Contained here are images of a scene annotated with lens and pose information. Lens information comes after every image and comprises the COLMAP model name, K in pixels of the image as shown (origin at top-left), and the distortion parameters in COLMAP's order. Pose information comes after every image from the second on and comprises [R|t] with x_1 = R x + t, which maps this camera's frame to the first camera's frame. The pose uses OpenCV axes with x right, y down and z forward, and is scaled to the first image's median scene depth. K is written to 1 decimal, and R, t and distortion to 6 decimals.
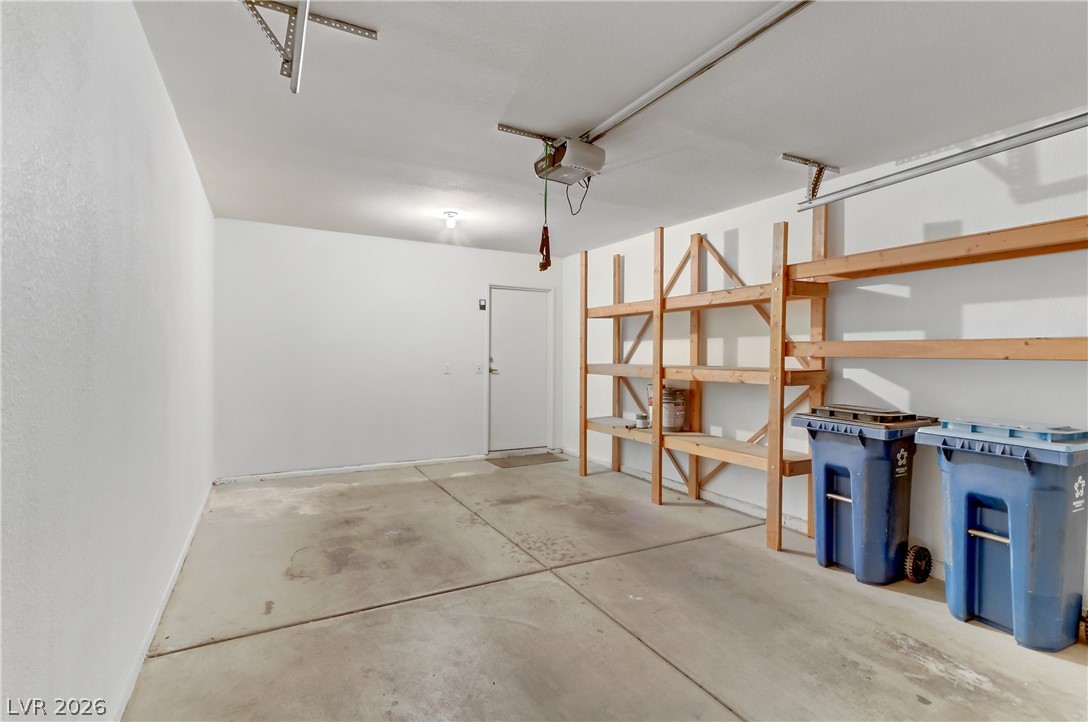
lens RADIAL K [[498.0, 0, 520.1], [0, 498.0, 363.5], [0, 0, 1]] dist [-0.001521, 0.000066]
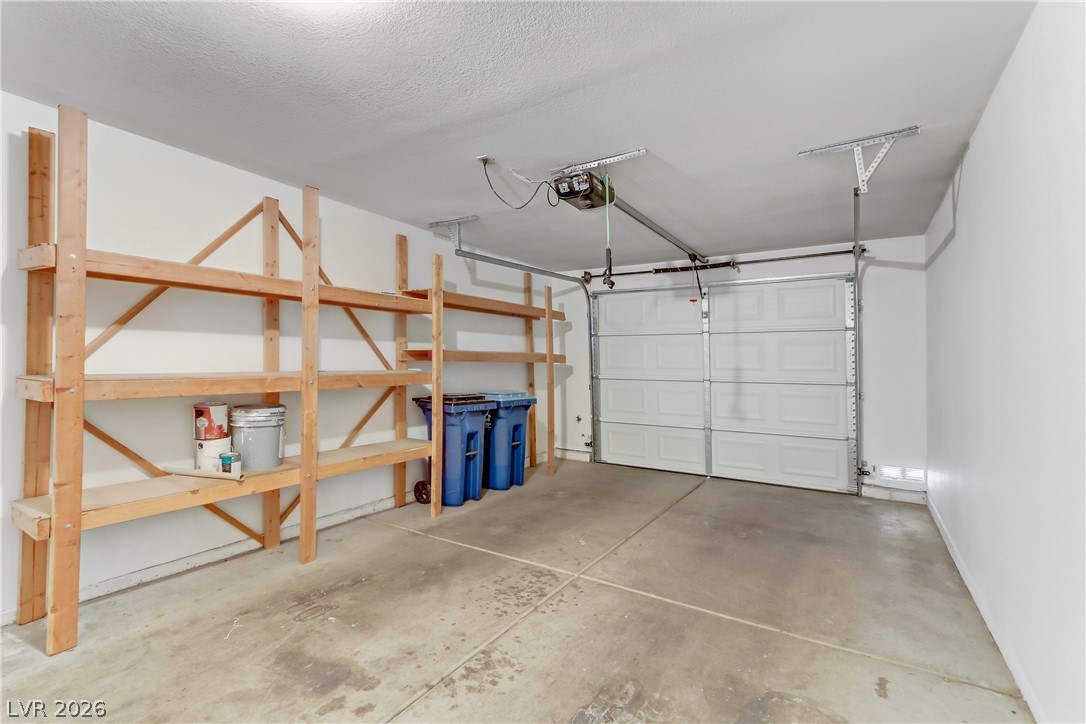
lens RADIAL K [[489.0, 0, 536.0], [0, 489.0, 357.5], [0, 0, 1]] dist [-0.004150, 0.006174]
pose [[-0.494235, -0.010070, 0.869270, -0.594127], [-0.002832, 0.999946, 0.009974, -0.031894], [-0.869324, 0.002468, -0.494237, 1.223279]]
